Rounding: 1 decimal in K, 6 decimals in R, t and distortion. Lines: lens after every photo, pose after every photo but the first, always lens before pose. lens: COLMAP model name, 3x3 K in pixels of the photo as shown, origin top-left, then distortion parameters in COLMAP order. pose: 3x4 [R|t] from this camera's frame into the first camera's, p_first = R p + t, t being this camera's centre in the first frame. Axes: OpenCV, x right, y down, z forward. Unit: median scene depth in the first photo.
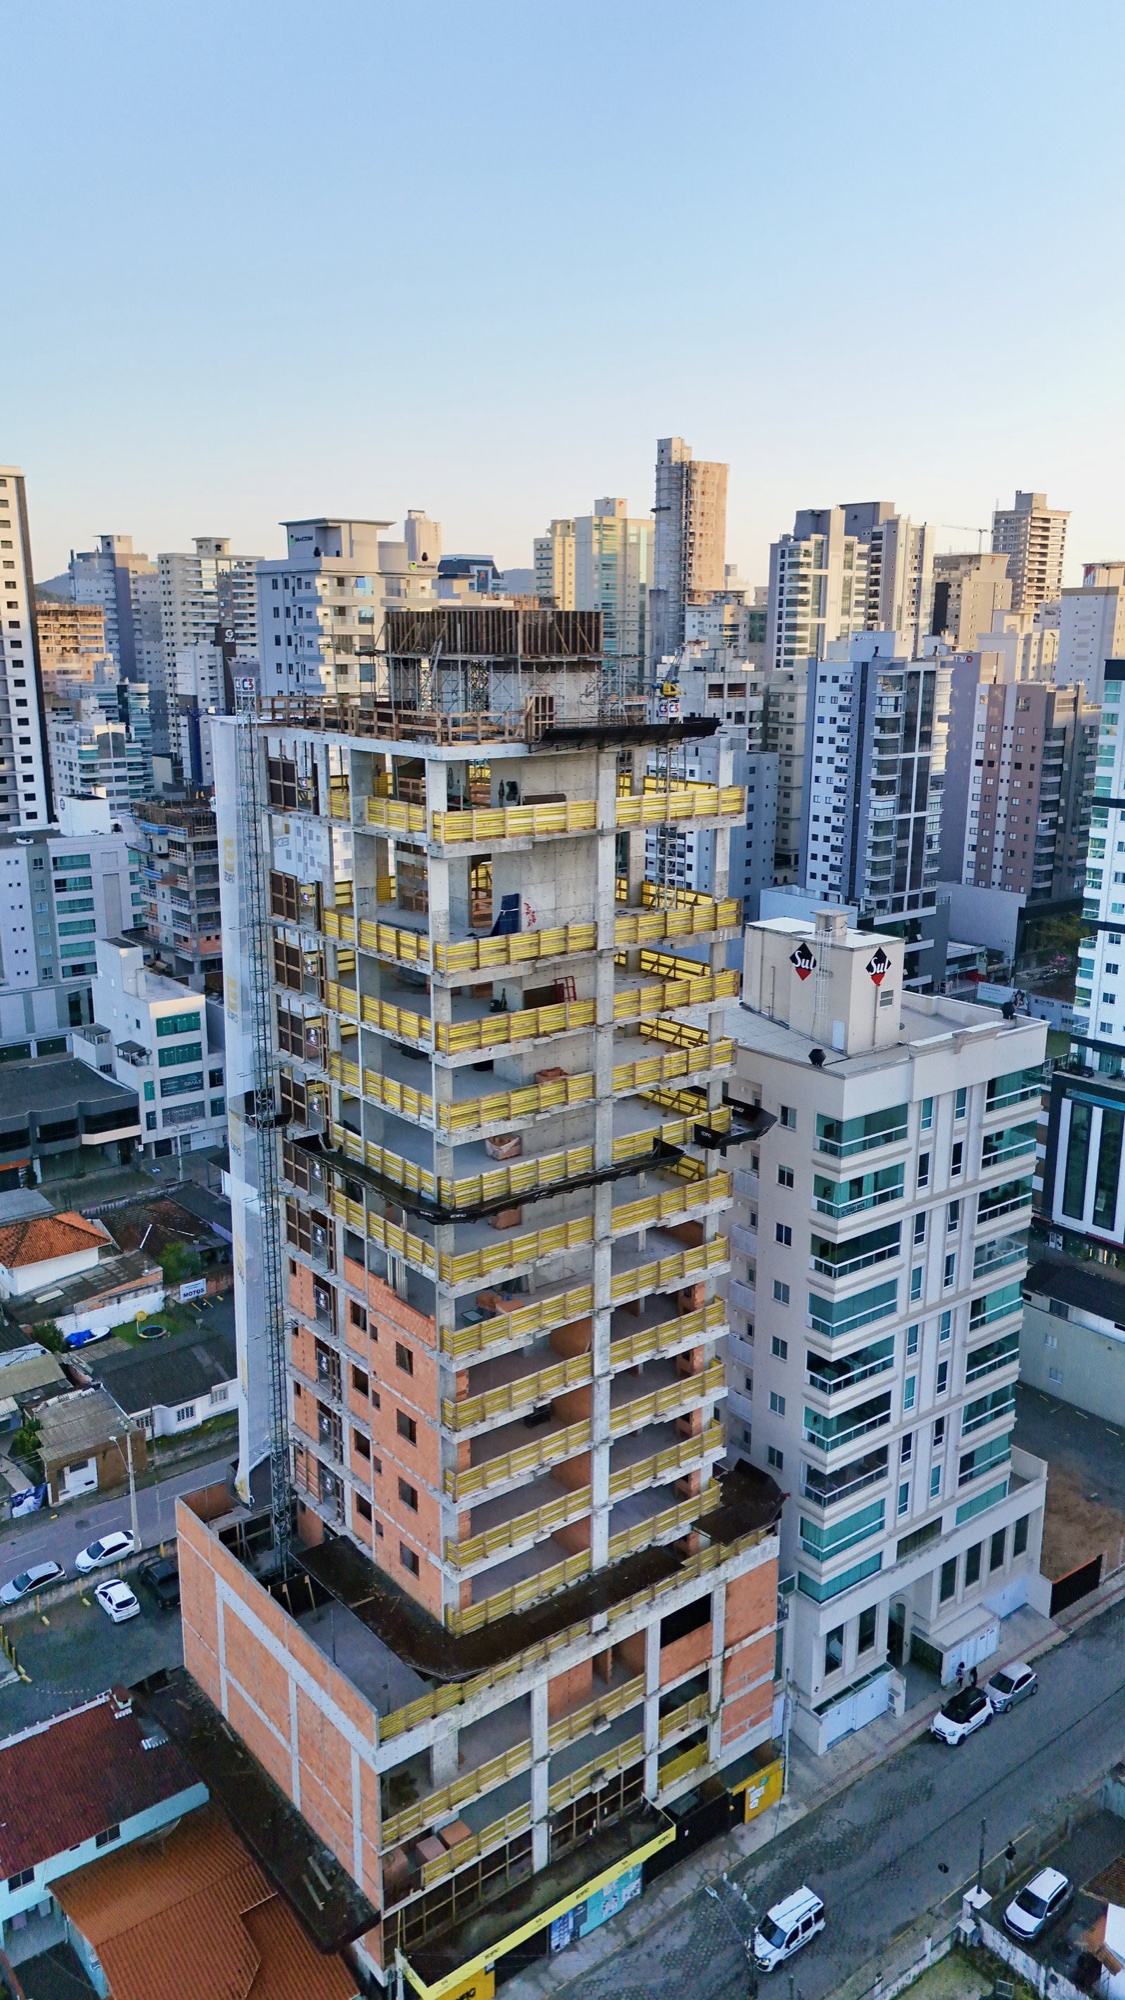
lens RADIAL K [[1462.5, 0, 557.1], [0, 1462.5, 1011.6], [0, 0, 1]] dist [0.061418, -0.024981]
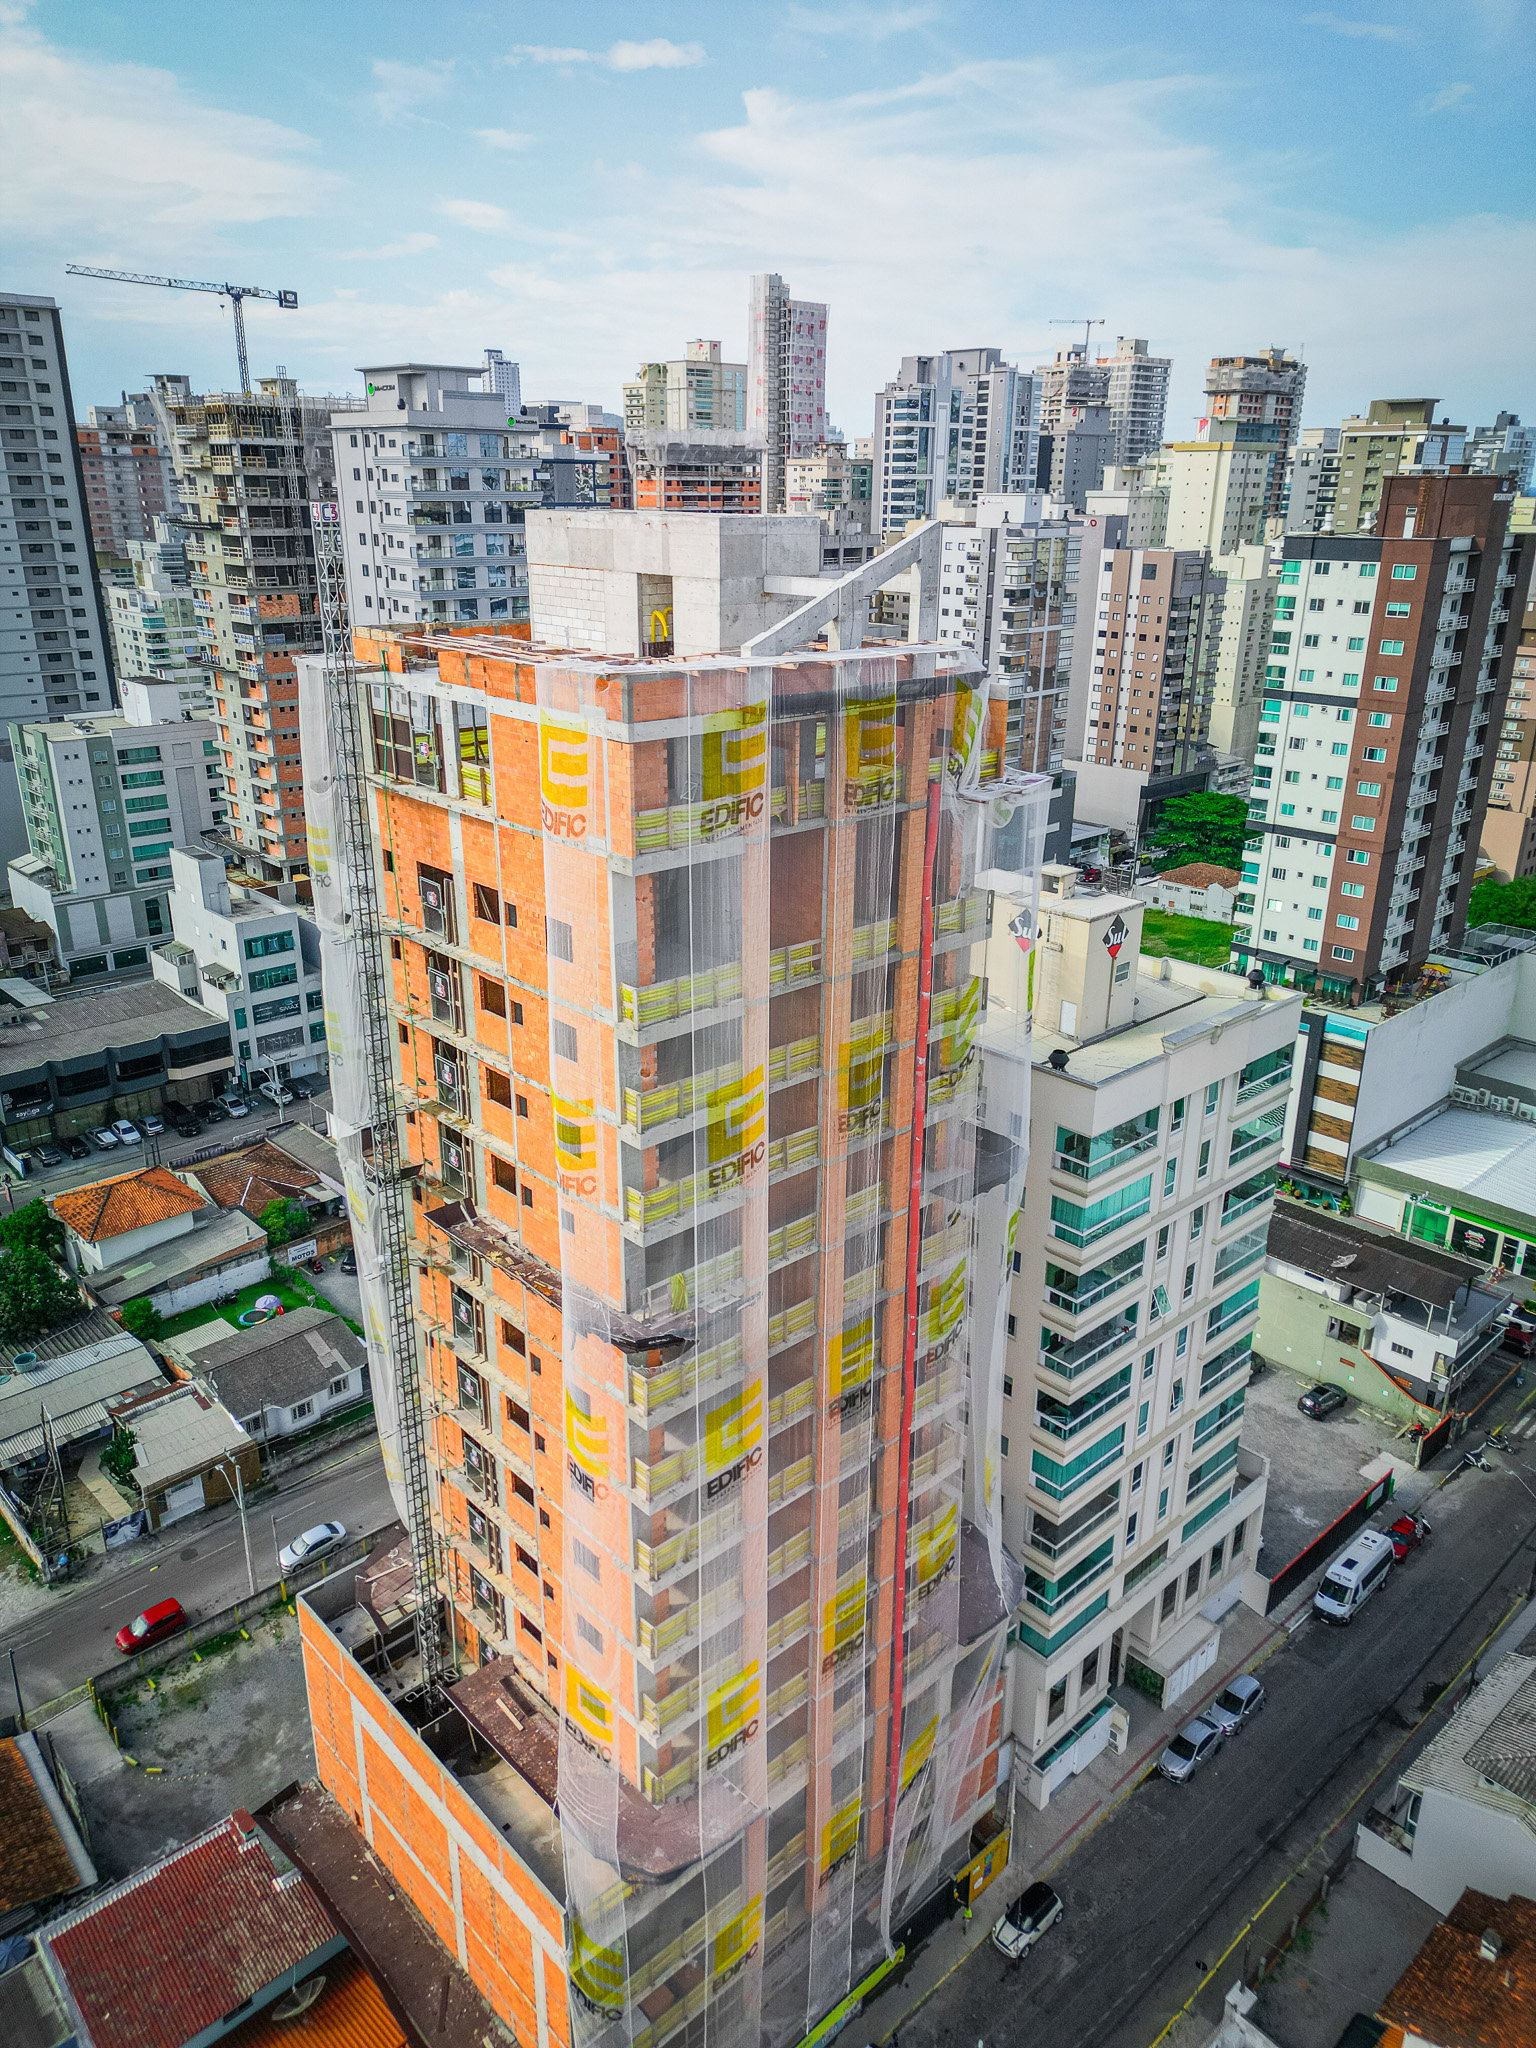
lens RADIAL K [[1423.3, 0, 759.6], [0, 1423.3, 1018.2], [0, 0, 1]] dist [0.060589, -0.053712]
pose [[0.996954, -0.024380, 0.074077, -0.025426], [0.016423, 0.994210, 0.106193, -0.040130], [-0.076238, -0.104653, 0.991582, 0.105946]]
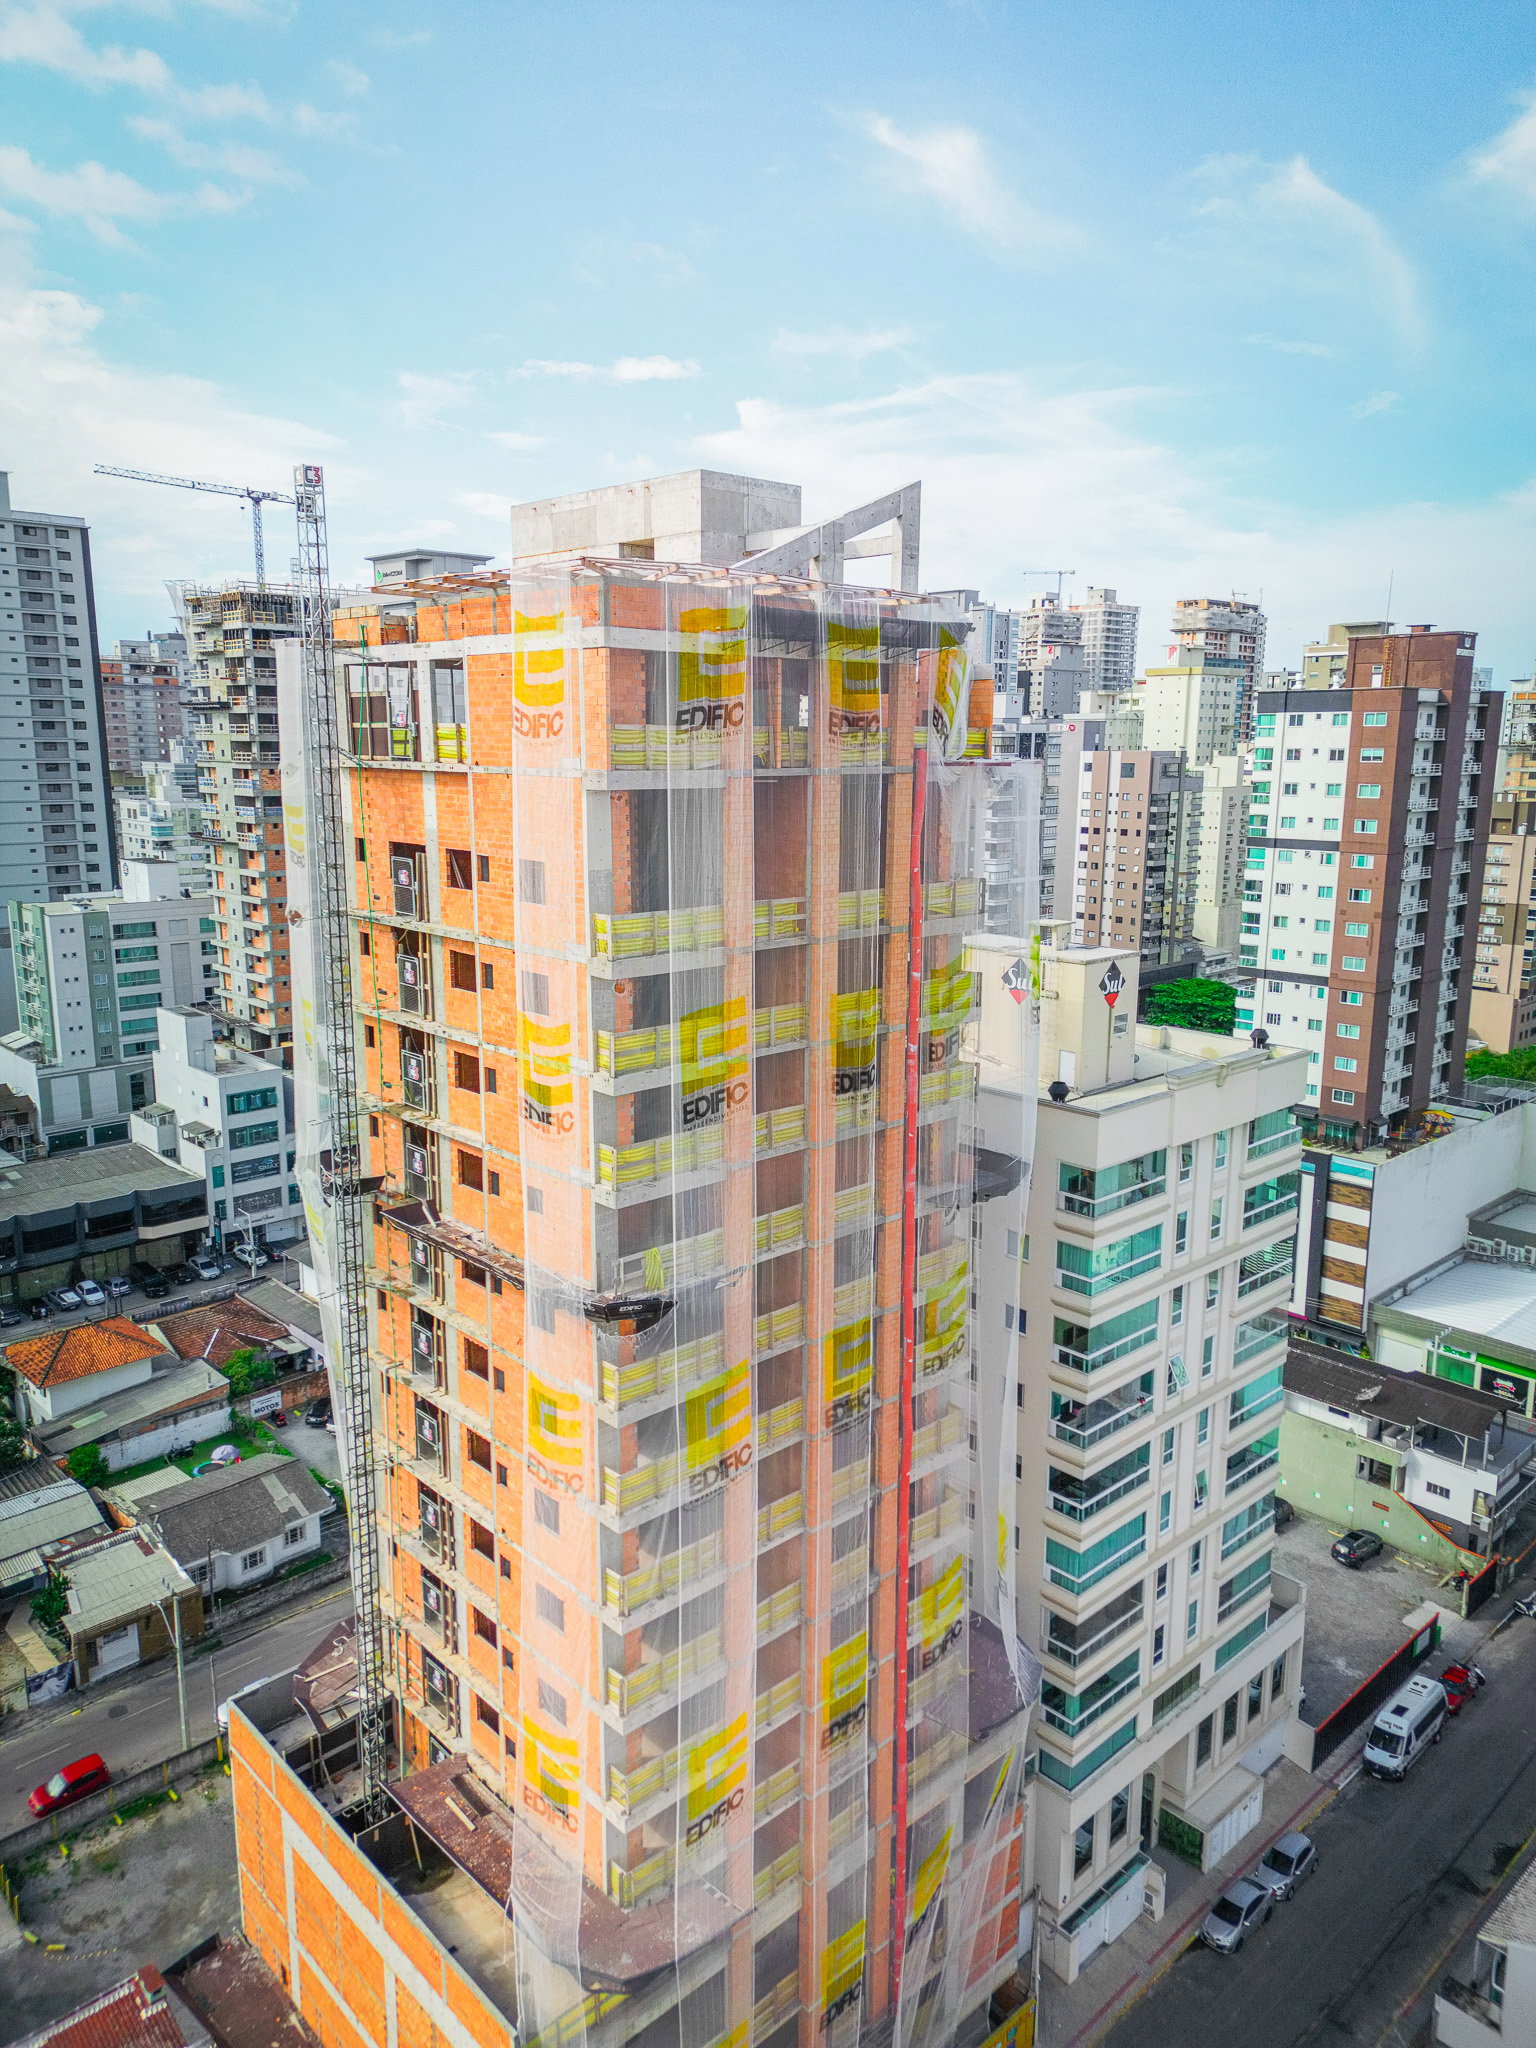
lens RADIAL K [[1423.3, 0, 758.8], [0, 1423.3, 1018.0], [0, 0, 1]] dist [0.060589, -0.053712]
pose [[0.996642, -0.014678, 0.080561, -0.022934], [0.019338, 0.998166, -0.057373, 0.016235], [-0.079571, 0.058738, 0.995097, 0.119554]]
